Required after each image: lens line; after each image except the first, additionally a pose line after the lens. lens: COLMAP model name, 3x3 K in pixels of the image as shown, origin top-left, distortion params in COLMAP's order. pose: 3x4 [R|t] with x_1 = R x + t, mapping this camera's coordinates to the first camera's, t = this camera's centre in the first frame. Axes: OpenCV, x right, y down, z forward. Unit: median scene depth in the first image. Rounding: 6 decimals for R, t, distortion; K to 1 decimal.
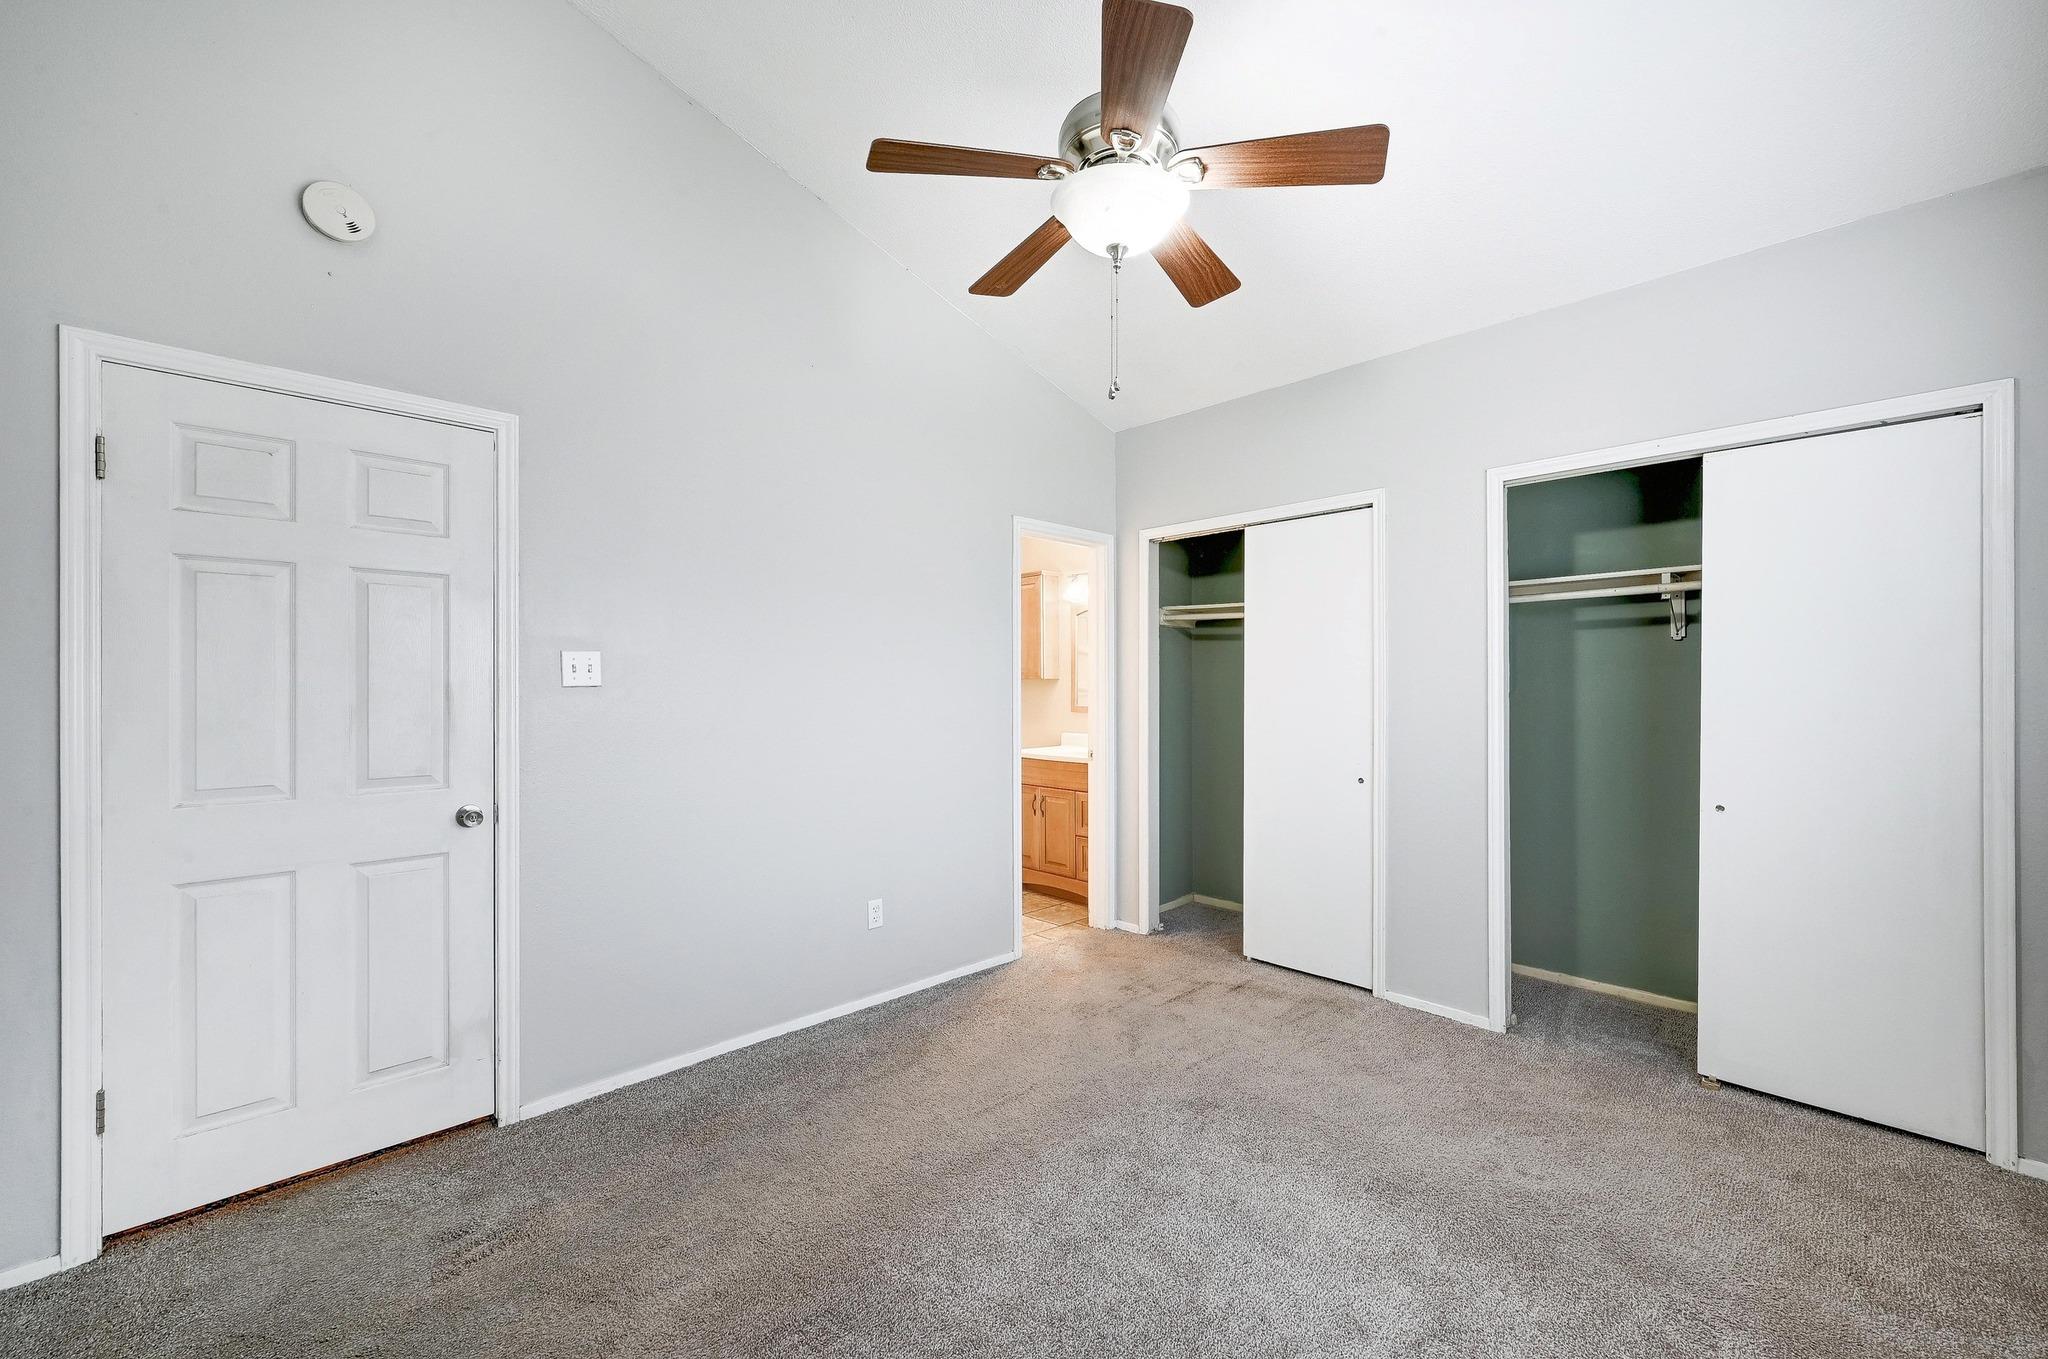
lens RADIAL K [[822.8, 0, 1036.5], [0, 822.8, 681.8], [0, 0, 1]] dist [0.003313, 0.000753]
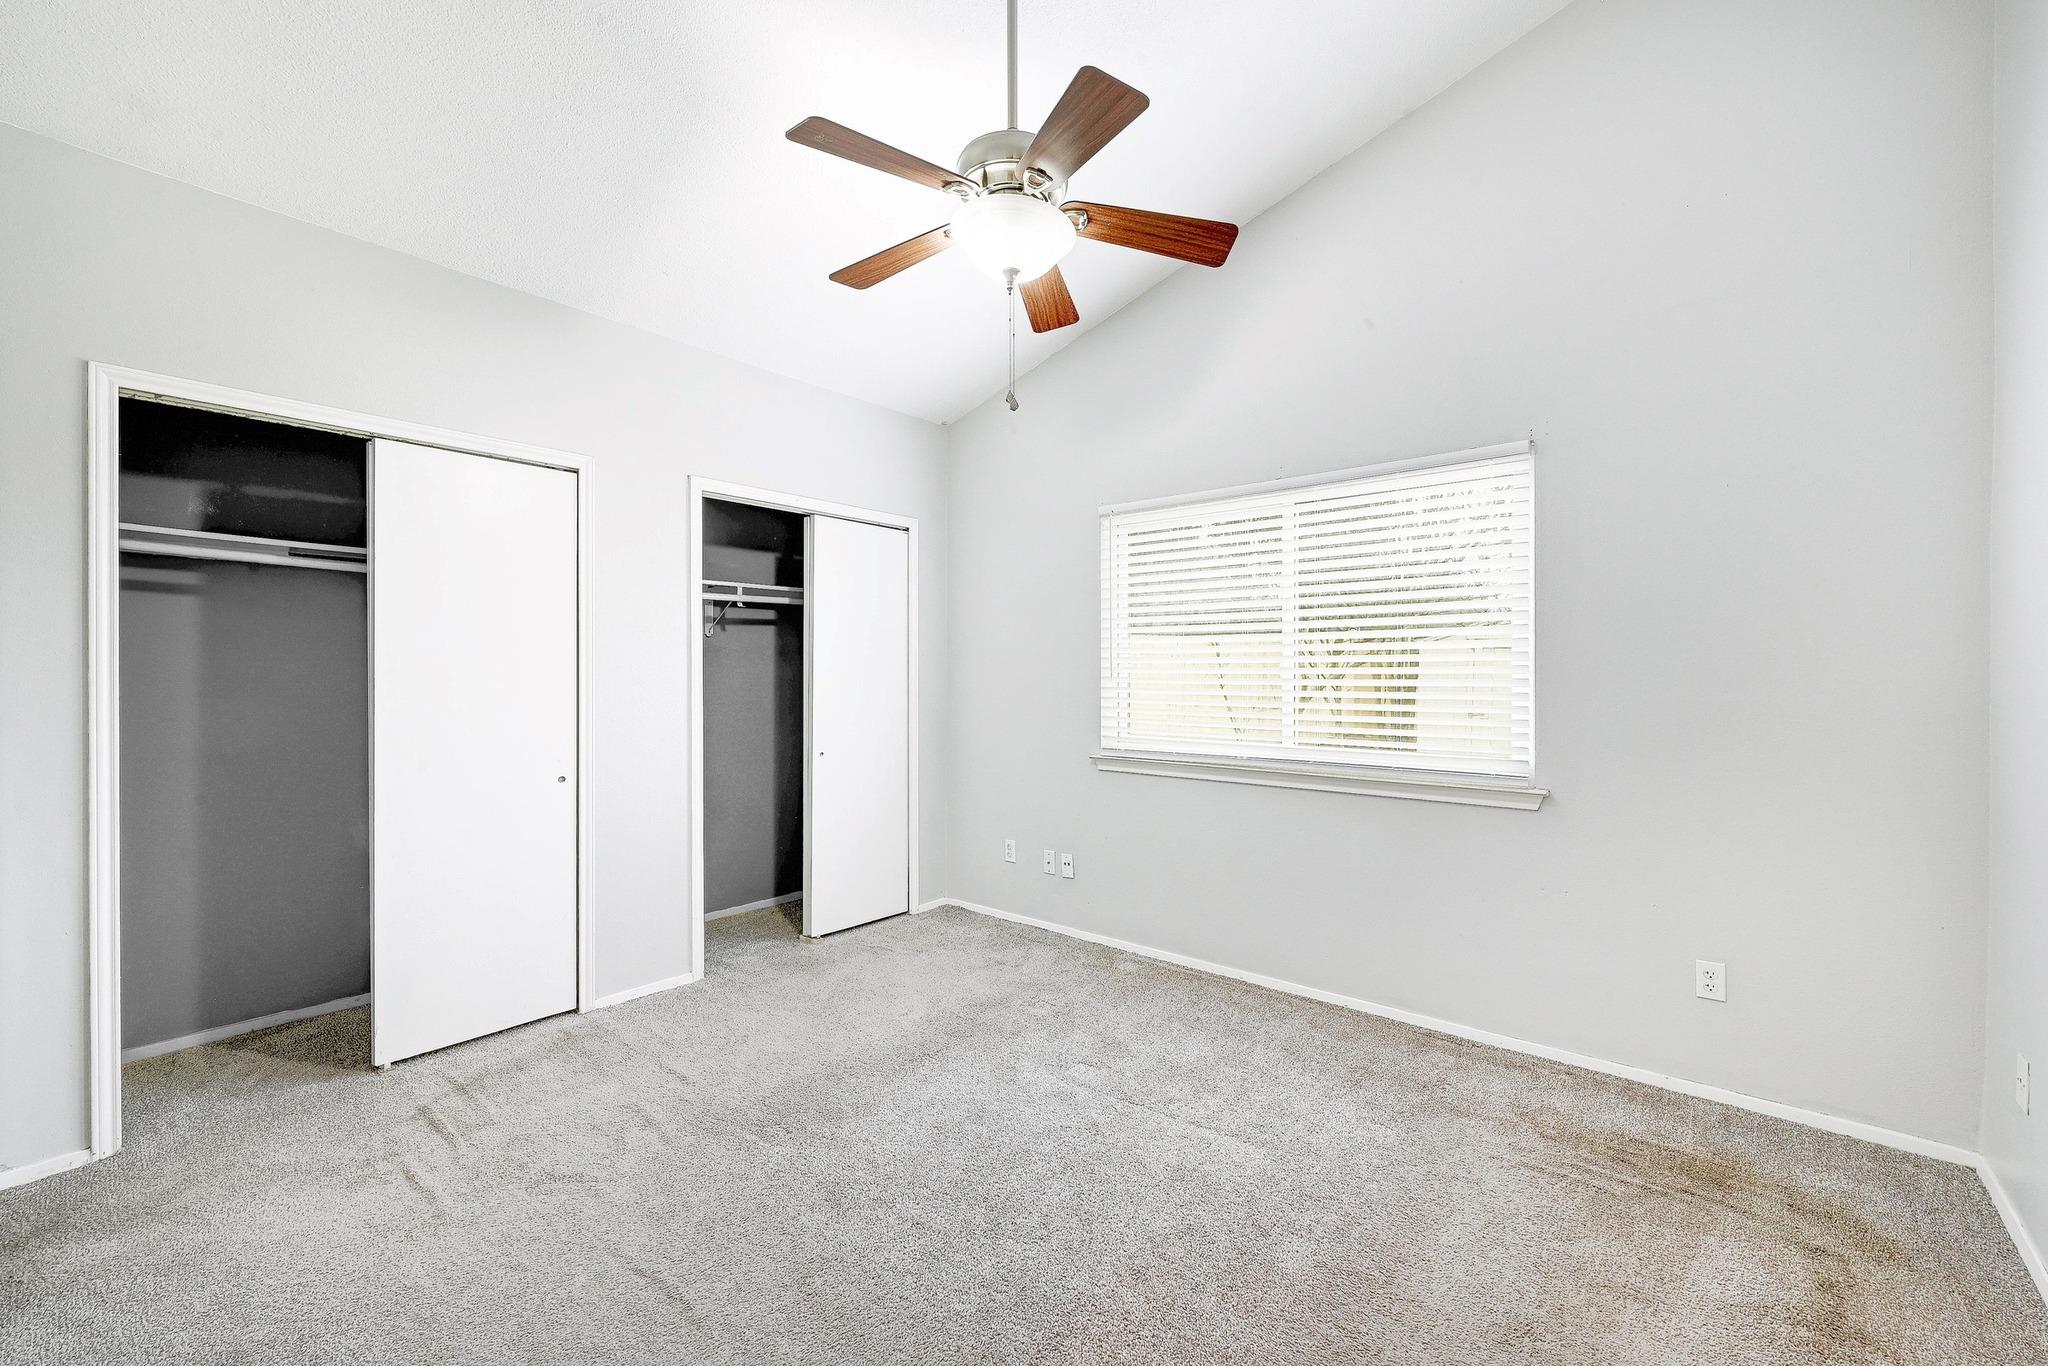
lens RADIAL K [[832.2, 0, 1038.8], [0, 832.2, 683.2], [0, 0, 1]] dist [0.002052, 0.001195]
pose [[-0.098182, -0.012789, 0.995086, -0.605524], [-0.003953, 0.999915, 0.012461, 0.003155], [-0.995161, -0.002710, -0.098225, 0.647683]]
